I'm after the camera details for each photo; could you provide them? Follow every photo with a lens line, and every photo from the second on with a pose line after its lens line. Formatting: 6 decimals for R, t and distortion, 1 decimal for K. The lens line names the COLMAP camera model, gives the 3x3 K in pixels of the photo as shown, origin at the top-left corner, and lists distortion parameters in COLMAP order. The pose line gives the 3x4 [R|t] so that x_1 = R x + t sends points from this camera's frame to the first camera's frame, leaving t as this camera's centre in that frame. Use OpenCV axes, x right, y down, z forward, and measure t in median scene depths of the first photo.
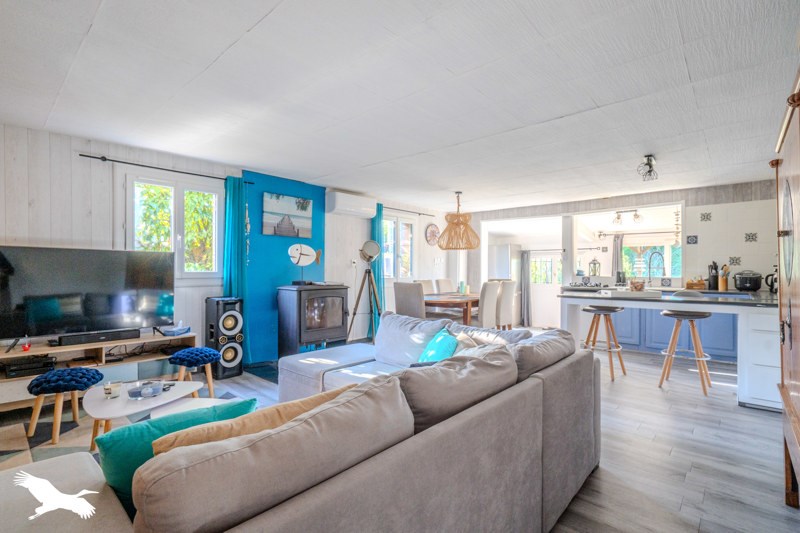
lens RADIAL K [[376.4, 0, 396.3], [0, 376.4, 271.1], [0, 0, 1]] dist [-0.000863, -0.000265]
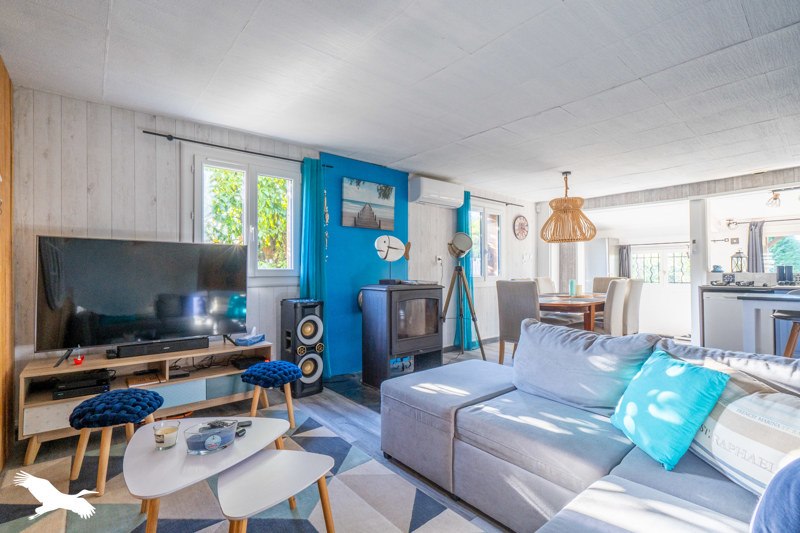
lens RADIAL K [[367.3, 0, 400.0], [0, 367.3, 266.5], [0, 0, 1]] dist [-0.000727, 0.000194]
pose [[0.991741, -0.010302, -0.127844, -0.133560], [0.007923, 0.999786, -0.019100, 0.014169], [0.128013, 0.017929, 0.991610, 0.210525]]
